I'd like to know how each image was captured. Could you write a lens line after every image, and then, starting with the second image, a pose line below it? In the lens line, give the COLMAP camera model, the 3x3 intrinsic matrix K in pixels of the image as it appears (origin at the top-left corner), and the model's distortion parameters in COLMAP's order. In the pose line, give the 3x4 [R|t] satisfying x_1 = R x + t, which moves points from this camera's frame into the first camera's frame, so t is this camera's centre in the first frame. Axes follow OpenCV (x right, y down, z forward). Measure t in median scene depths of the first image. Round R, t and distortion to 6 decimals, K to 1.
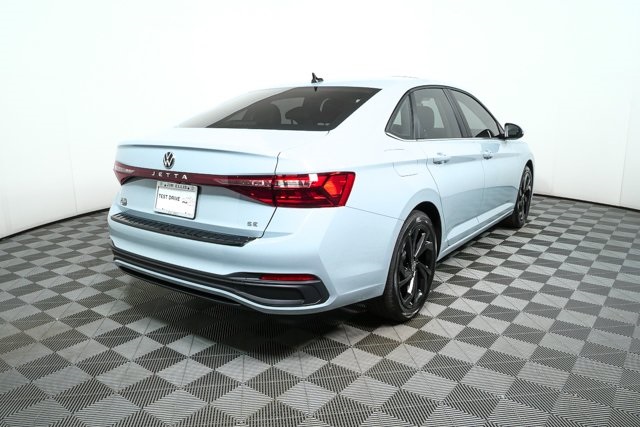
lens RADIAL K [[490.2, 0, 320.9], [0, 490.2, 211.0], [0, 0, 1]] dist [-0.021563, 0.002271]
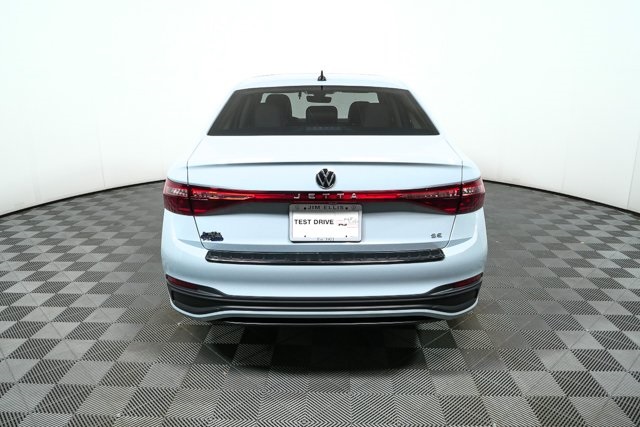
lens RADIAL K [[459.5, 0, 324.8], [0, 459.5, 216.1], [0, 0, 1]] dist [-0.060075, 0.031550]
pose [[0.810421, -0.148938, 0.566600, -0.772260], [0.114714, 0.988765, 0.095832, -0.115910], [-0.574508, -0.012668, 0.818401, 0.349217]]
